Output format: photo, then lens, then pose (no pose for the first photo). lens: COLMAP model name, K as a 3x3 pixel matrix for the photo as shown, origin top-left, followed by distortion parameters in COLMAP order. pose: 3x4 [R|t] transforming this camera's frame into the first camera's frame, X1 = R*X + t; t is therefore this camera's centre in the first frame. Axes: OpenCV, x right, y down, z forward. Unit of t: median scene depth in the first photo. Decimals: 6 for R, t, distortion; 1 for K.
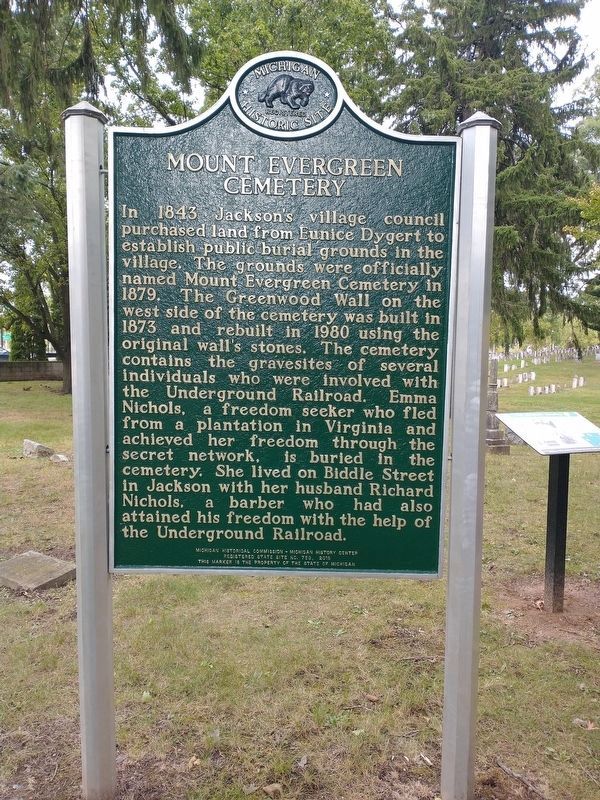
lens RADIAL K [[669.8, 0, 300.0], [0, 669.8, 400.0], [0, 0, 1]] dist [-0.008244, 0.003426]
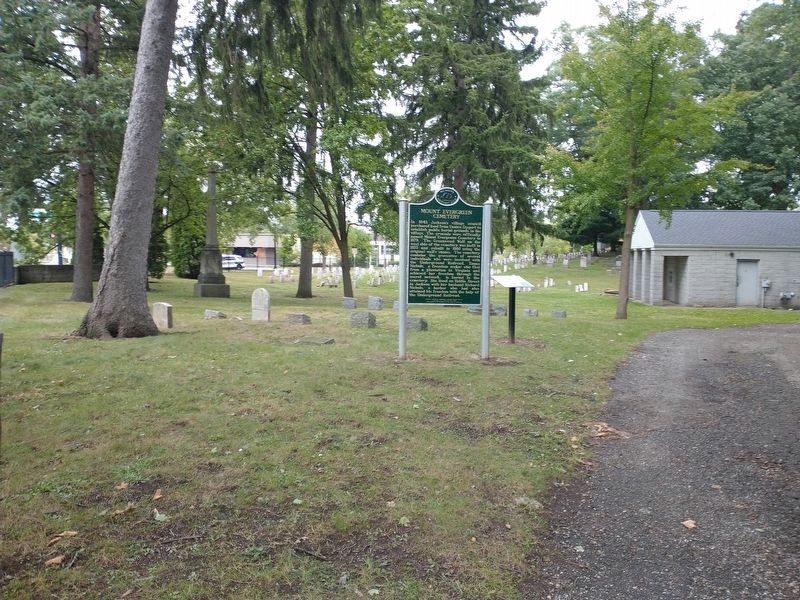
lens RADIAL K [[669.8, 0, 400.0], [0, 669.8, 300.0], [0, 0, 1]] dist [-0.008244, 0.003426]
pose [[0.986705, -0.013218, 0.161985, -0.840234], [0.015112, 0.999831, -0.010462, 0.223715], [-0.161820, 0.012771, 0.986738, -2.661397]]
